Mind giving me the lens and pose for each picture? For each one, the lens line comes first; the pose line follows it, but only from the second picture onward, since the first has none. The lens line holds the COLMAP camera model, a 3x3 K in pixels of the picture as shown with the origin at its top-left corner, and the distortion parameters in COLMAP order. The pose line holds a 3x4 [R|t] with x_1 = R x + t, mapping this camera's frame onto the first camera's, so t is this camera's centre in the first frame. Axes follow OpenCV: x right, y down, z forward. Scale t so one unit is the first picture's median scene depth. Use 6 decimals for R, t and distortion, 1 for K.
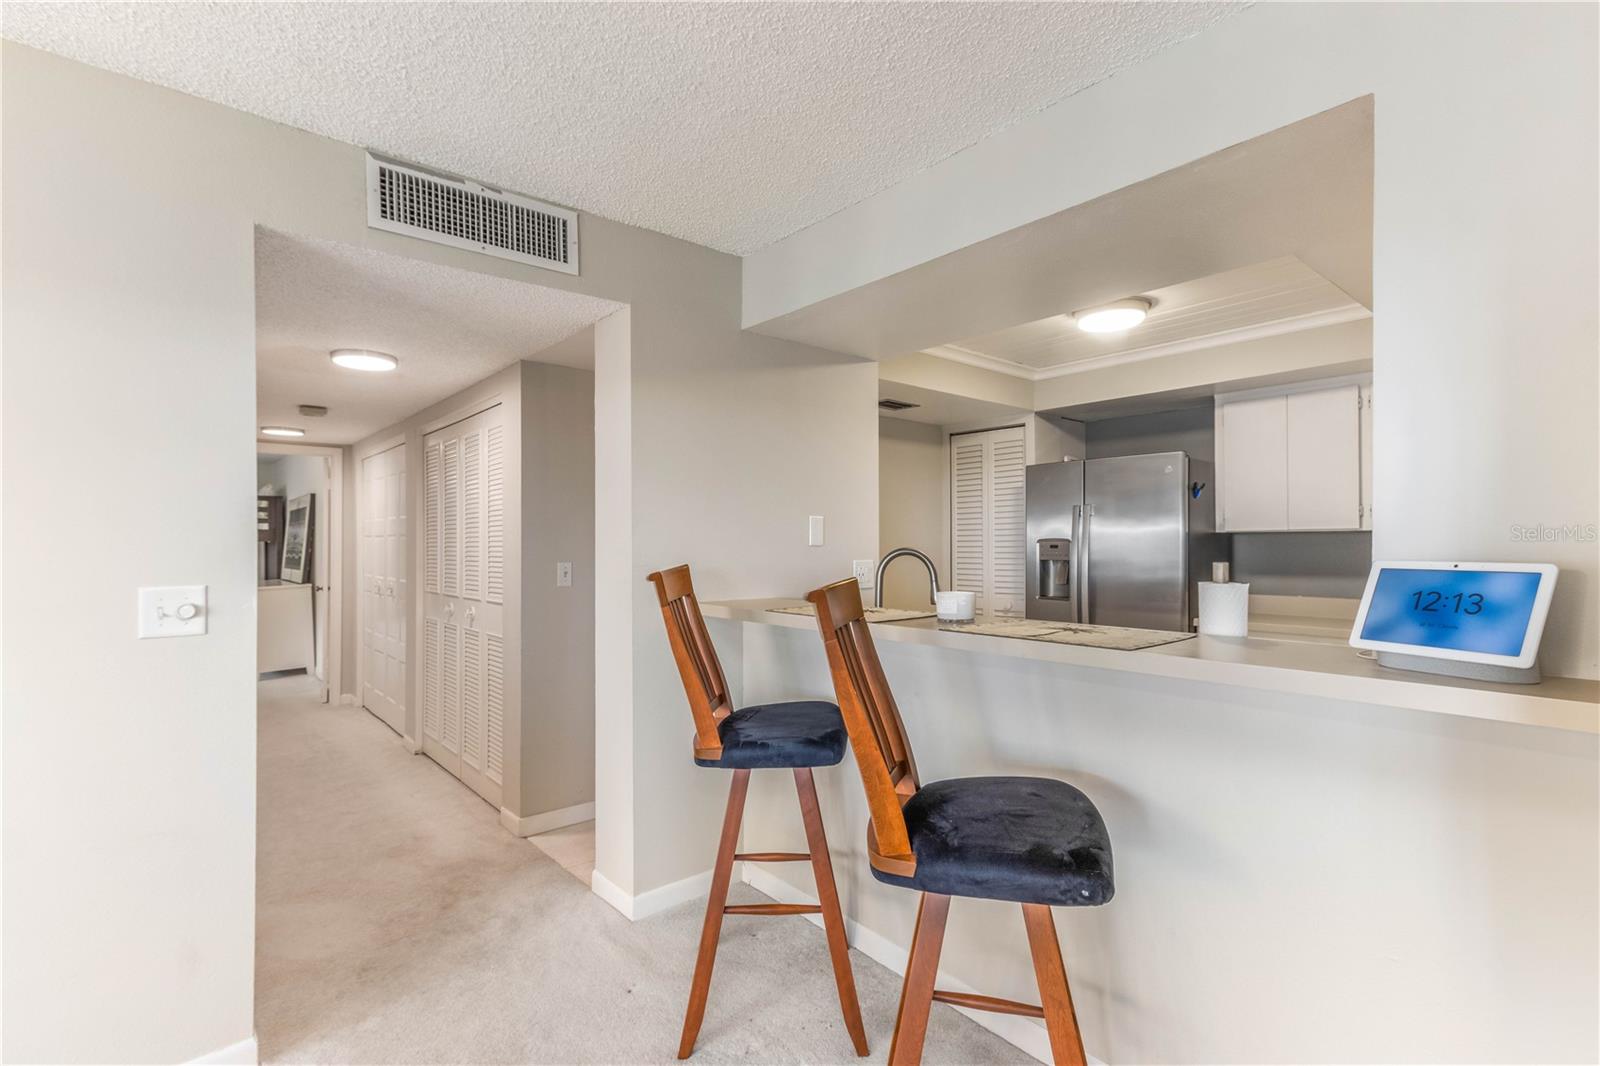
lens RADIAL K [[740.8, 0, 781.2], [0, 740.8, 557.4], [0, 0, 1]] dist [0.018477, -0.000079]
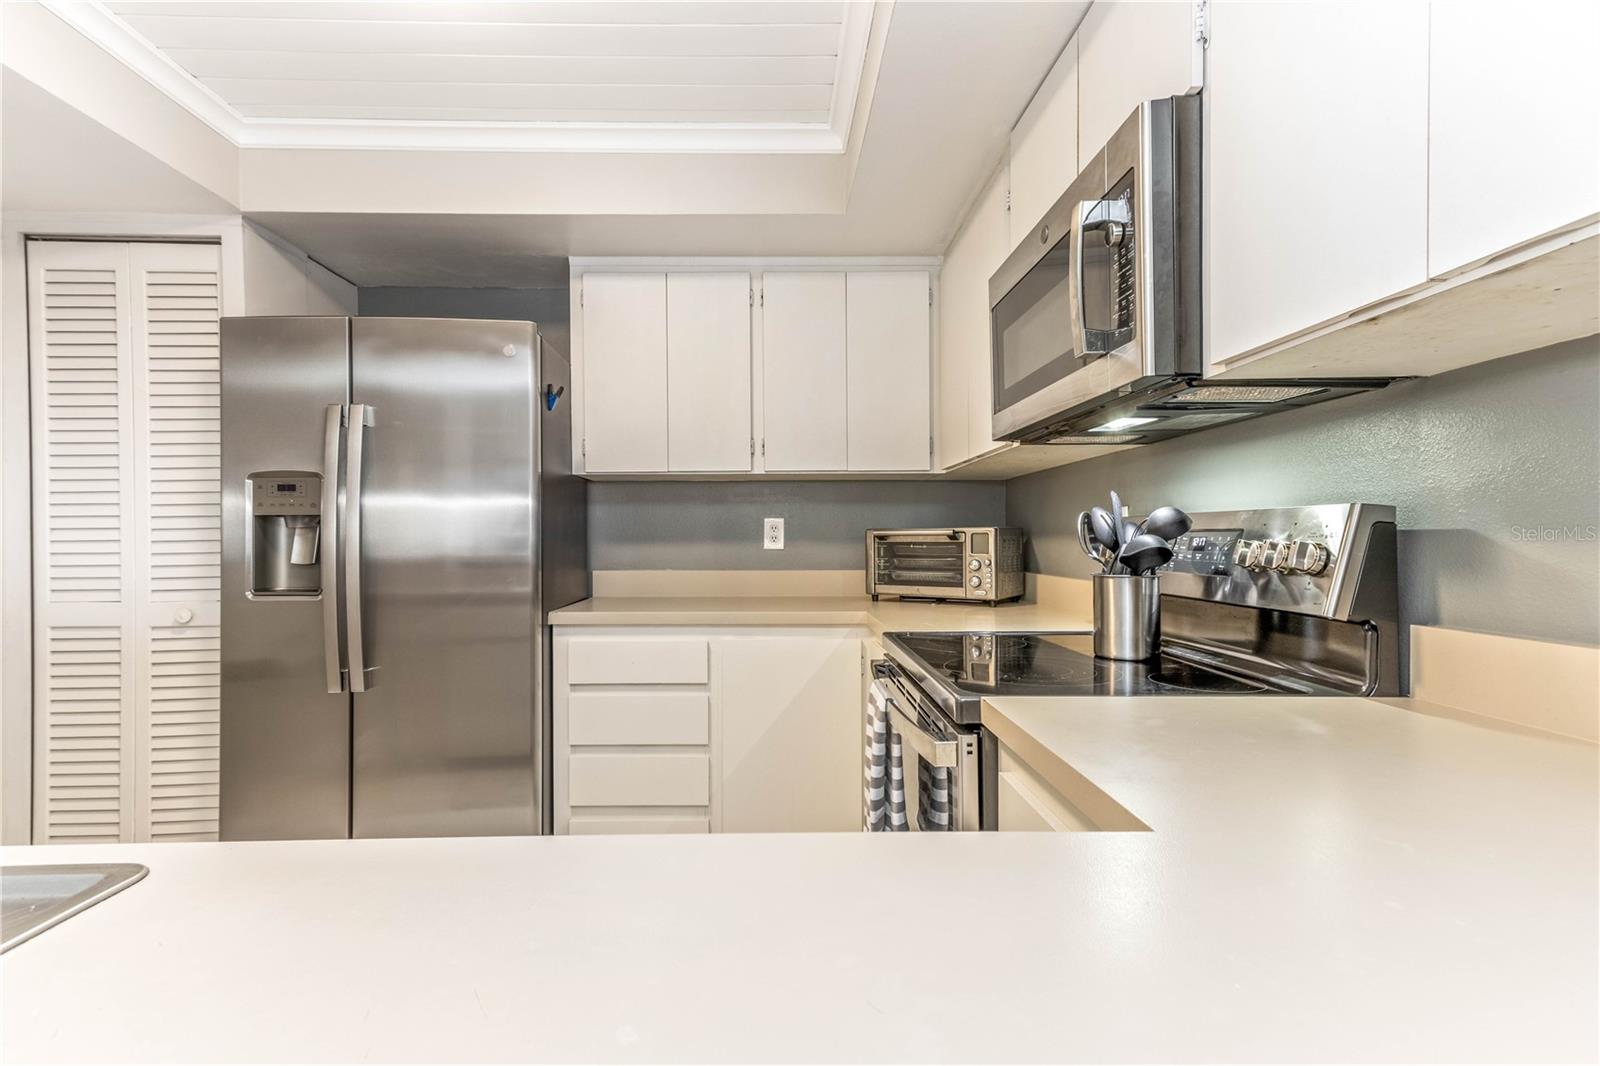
lens RADIAL K [[740.8, 0, 793.3], [0, 740.8, 530.4], [0, 0, 1]] dist [0.018477, -0.000079]
pose [[0.636397, -0.008843, 0.771311, 0.201342], [0.016246, 0.999866, -0.001941, 0.019738], [-0.771190, 0.013766, 0.636456, 0.433323]]
